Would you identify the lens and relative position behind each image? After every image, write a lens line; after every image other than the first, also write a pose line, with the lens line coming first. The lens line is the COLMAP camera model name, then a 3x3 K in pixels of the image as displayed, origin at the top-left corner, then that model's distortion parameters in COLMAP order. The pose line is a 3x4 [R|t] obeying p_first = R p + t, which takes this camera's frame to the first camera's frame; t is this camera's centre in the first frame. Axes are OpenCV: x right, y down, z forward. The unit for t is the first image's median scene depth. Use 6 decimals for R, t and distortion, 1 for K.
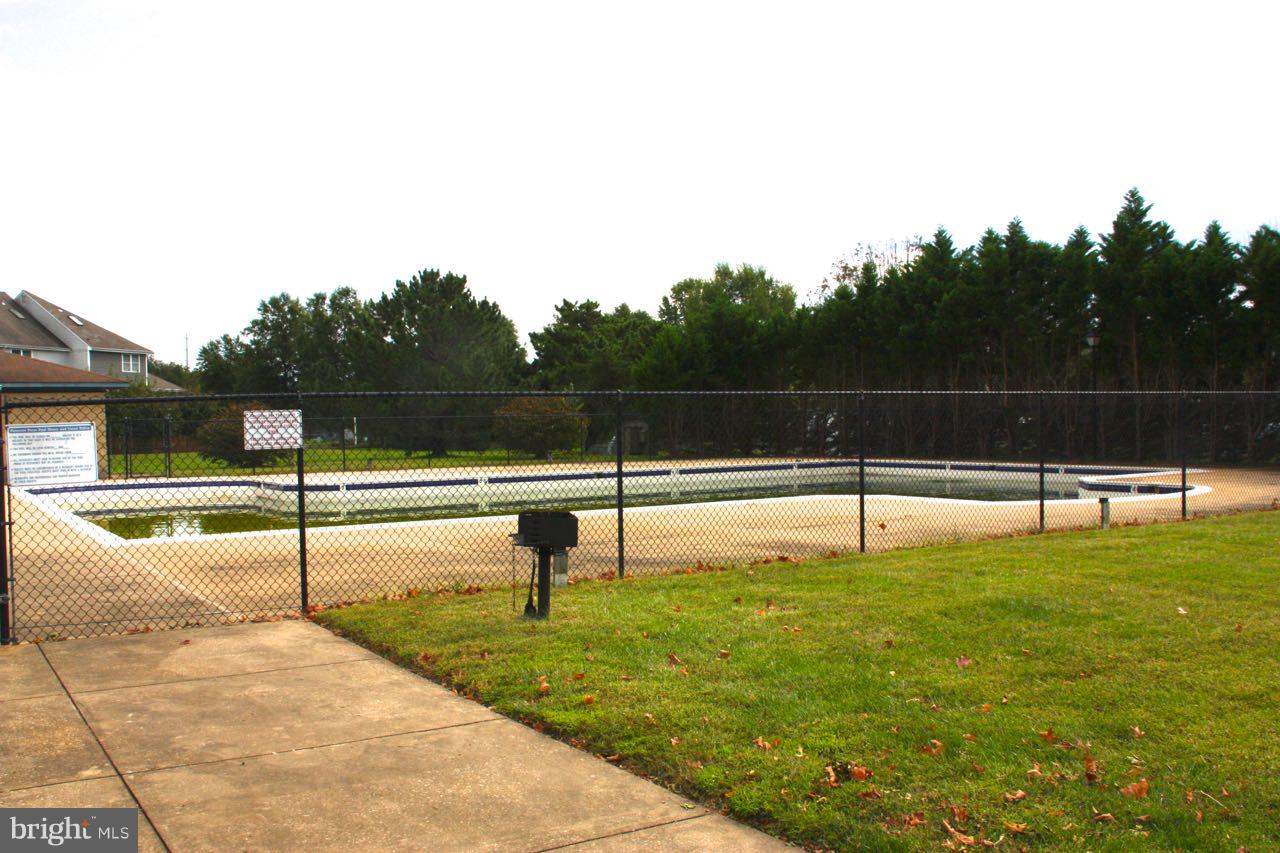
lens RADIAL K [[1217.5, 0, 640.0], [0, 1217.5, 426.5], [0, 0, 1]] dist [-0.130099, 0.206420]
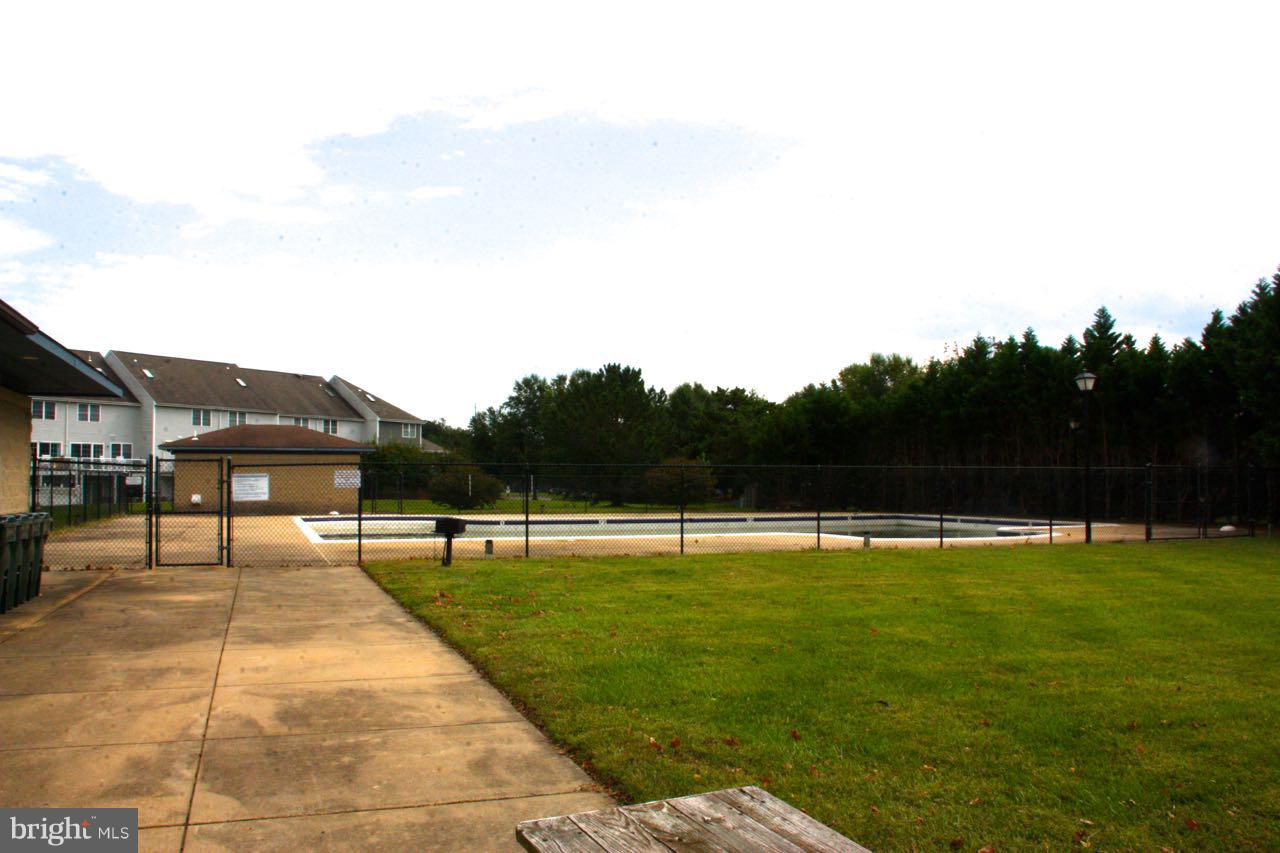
lens RADIAL K [[1066.7, 0, 640.0], [0, 1066.7, 426.5], [0, 0, 1]] dist [-0.125067, 0.000403]
pose [[0.978248, 0.007723, -0.207294, 0.096019], [-0.019321, 0.998355, -0.053986, 0.000070], [0.206536, 0.056817, 0.976788, -0.120872]]
